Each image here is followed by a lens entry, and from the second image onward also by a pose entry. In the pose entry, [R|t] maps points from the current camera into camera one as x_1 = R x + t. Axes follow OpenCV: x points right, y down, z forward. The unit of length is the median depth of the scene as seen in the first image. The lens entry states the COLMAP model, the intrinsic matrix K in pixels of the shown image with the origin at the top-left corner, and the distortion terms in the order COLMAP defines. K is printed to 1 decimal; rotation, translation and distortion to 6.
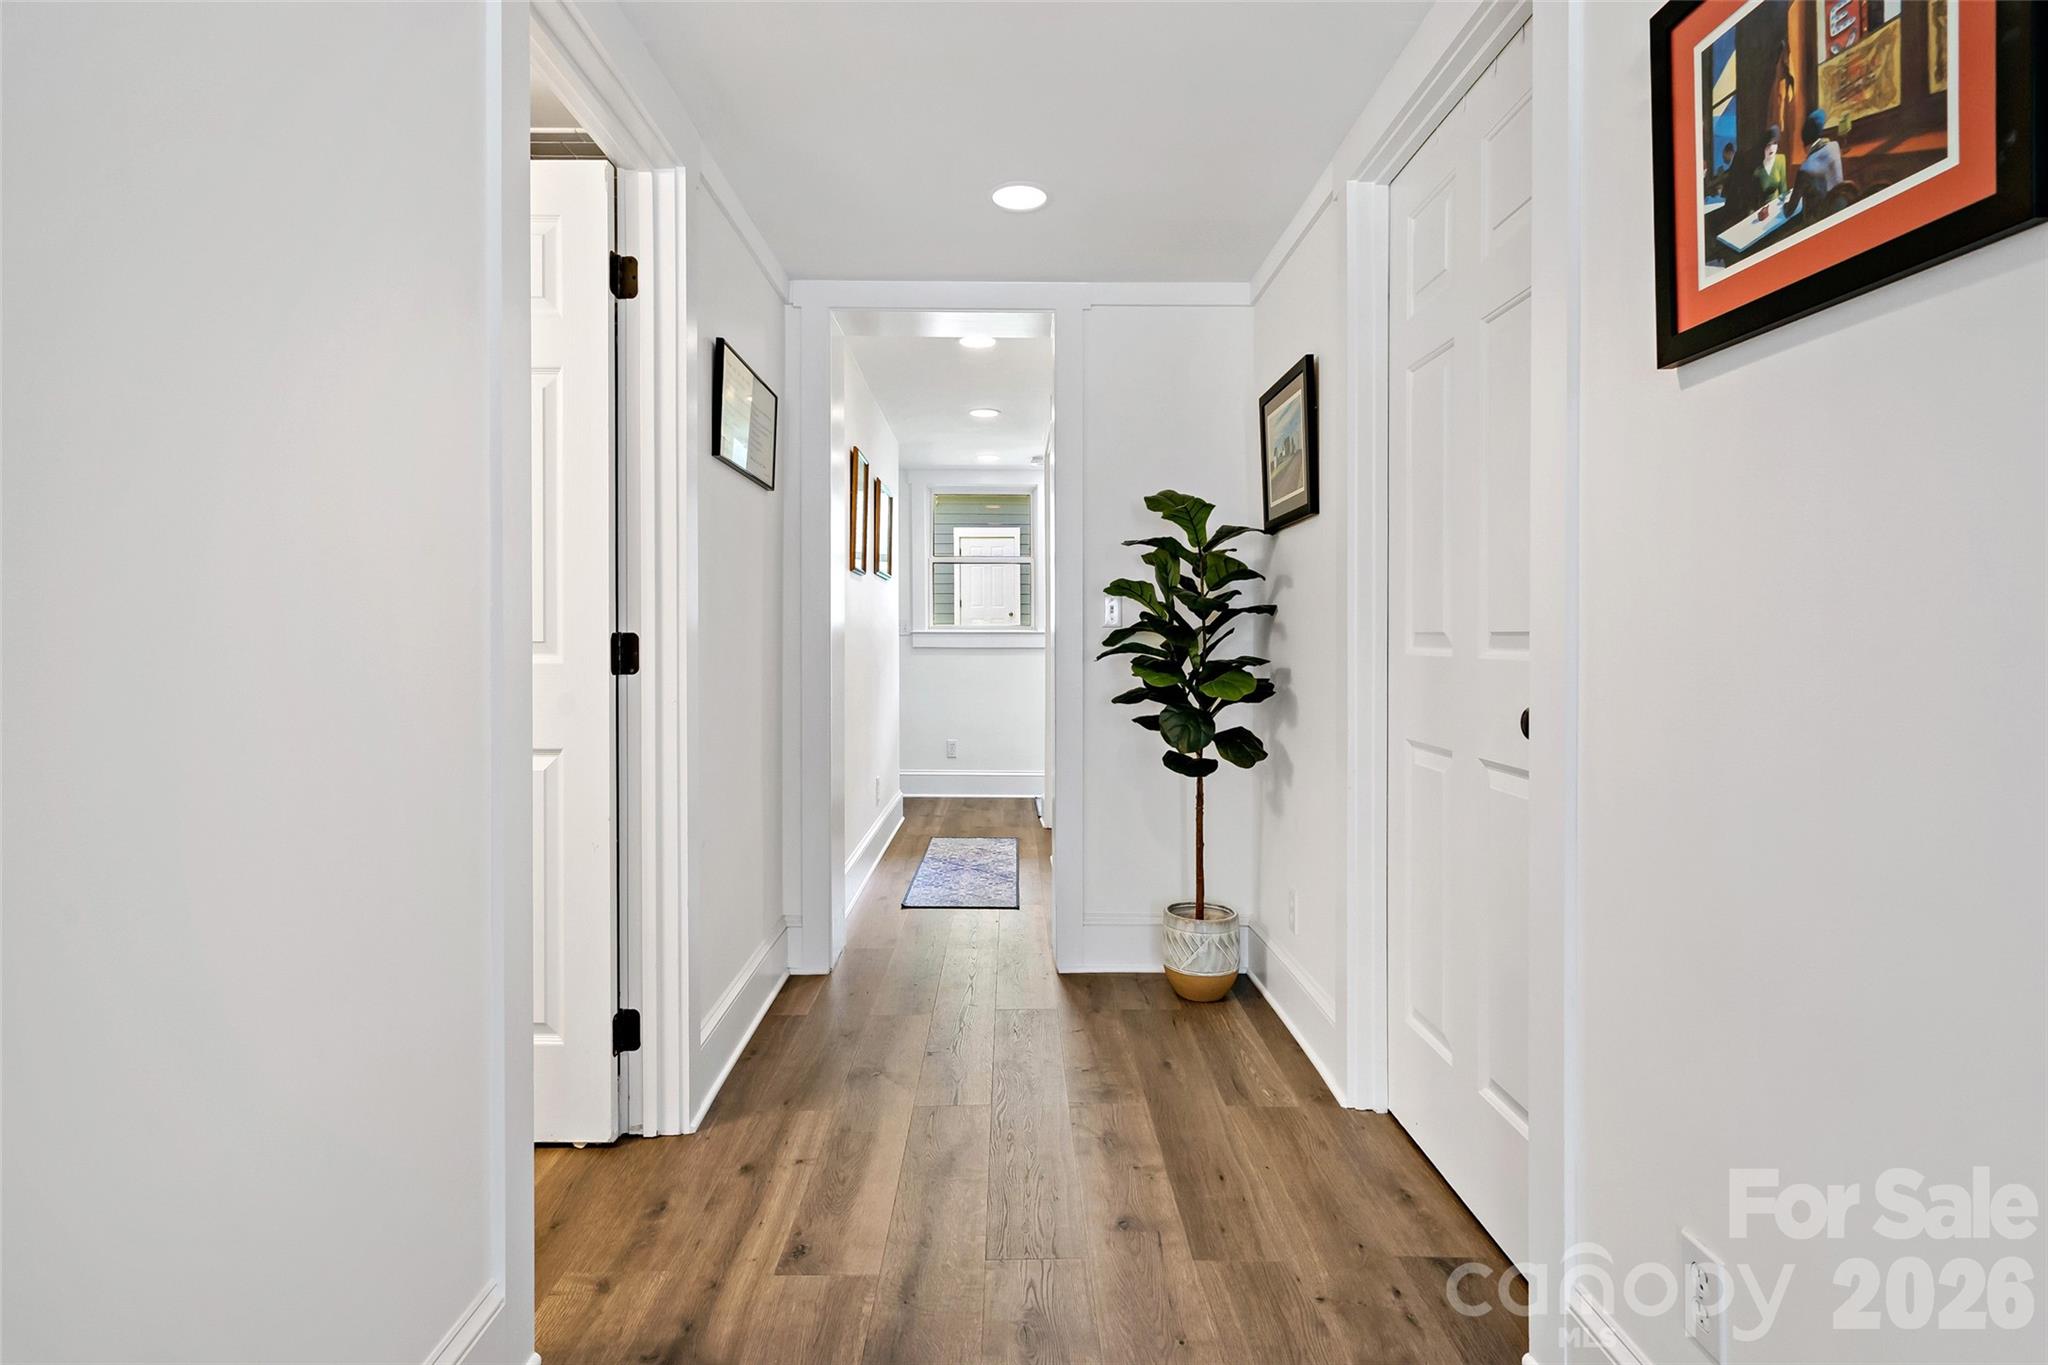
lens RADIAL K [[973.9, 0, 1029.5], [0, 973.9, 663.2], [0, 0, 1]] dist [0.001810, 0.000381]
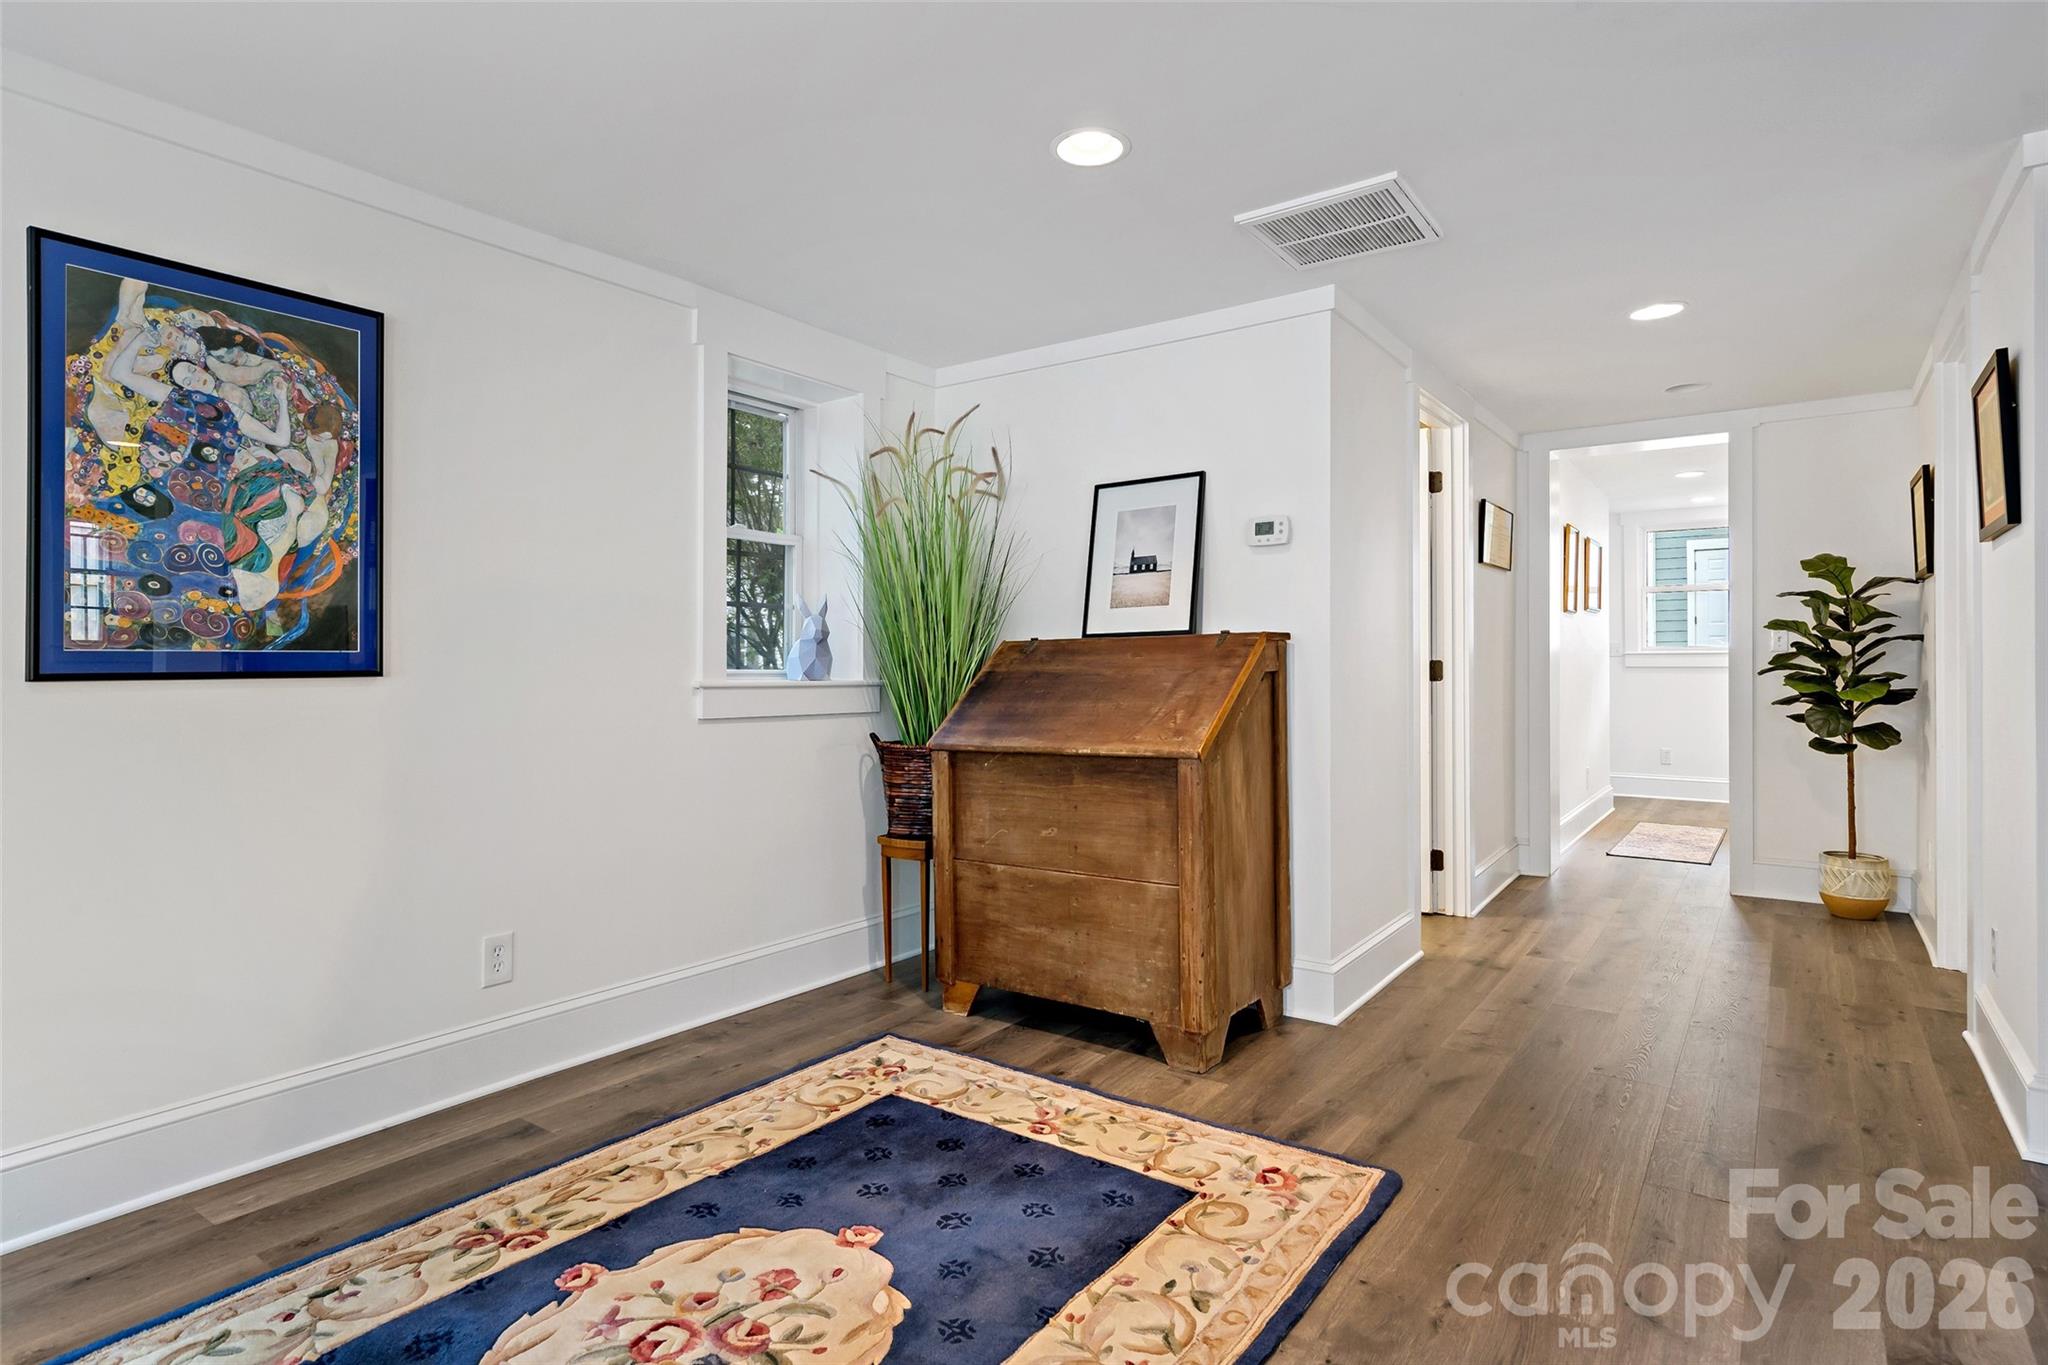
lens RADIAL K [[1016.1, 0, 961.3], [0, 1016.1, 667.8], [0, 0, 1]] dist [-0.000207, 0.000298]
pose [[0.754767, -0.003825, -0.655982, 0.169124], [-0.006699, 0.999886, -0.013537, 0.014690], [0.655959, 0.014612, 0.754655, -0.941294]]
